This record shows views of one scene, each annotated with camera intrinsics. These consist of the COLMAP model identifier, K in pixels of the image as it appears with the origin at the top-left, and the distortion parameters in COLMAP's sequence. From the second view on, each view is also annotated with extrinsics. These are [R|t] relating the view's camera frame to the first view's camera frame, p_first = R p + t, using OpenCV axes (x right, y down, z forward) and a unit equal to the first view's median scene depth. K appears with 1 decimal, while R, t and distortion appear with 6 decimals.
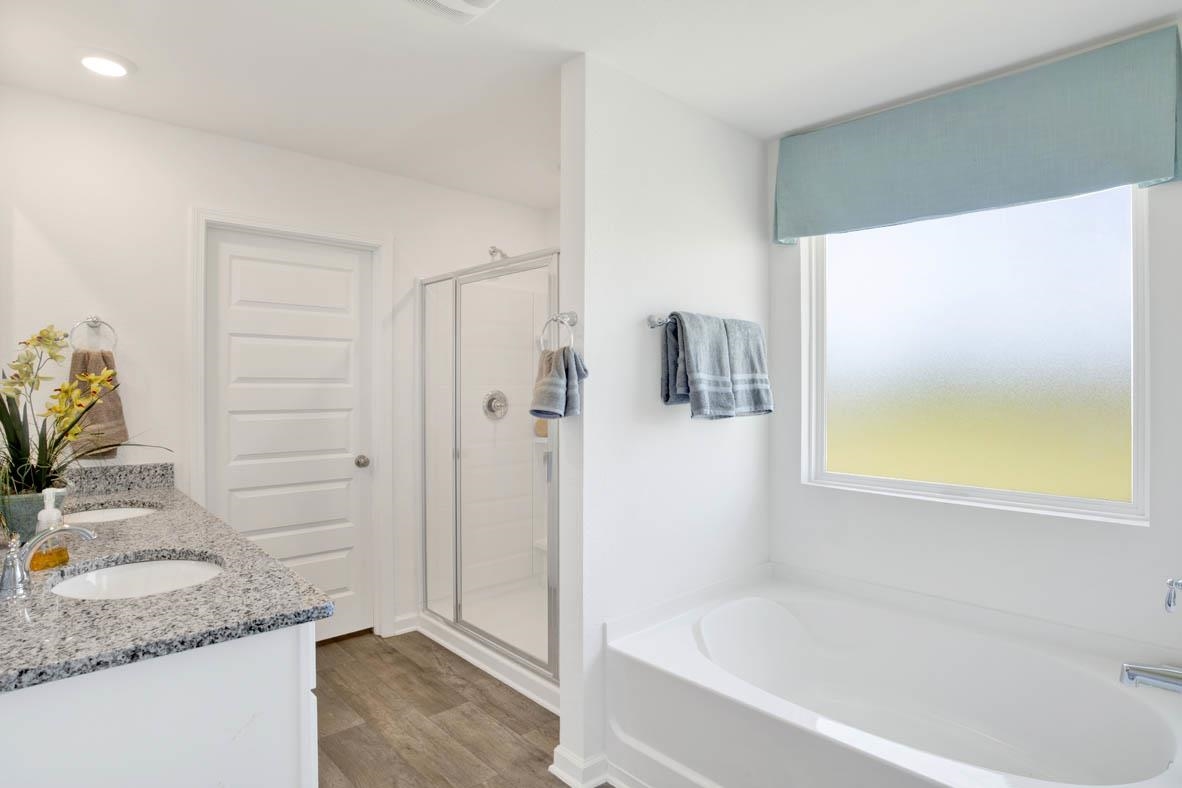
lens RADIAL K [[643.1, 0, 590.4], [0, 643.1, 390.3], [0, 0, 1]] dist [-0.042643, 0.003603]
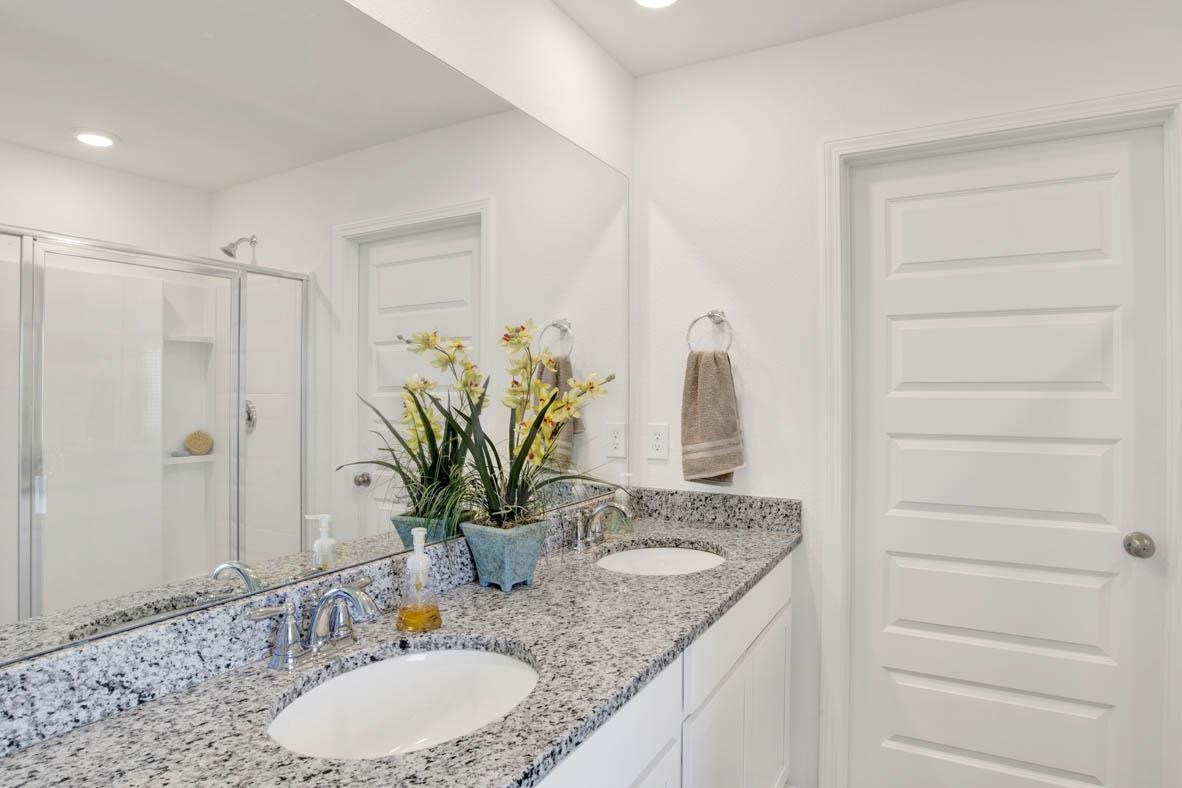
lens RADIAL K [[672.6, 0, 591.4], [0, 672.6, 392.4], [0, 0, 1]] dist [-0.040947, 0.002861]
pose [[0.319469, -0.002272, -0.947594, -0.007224], [-0.007785, 0.999957, -0.005022, -0.004166], [0.947565, 0.008981, 0.319437, 0.508228]]
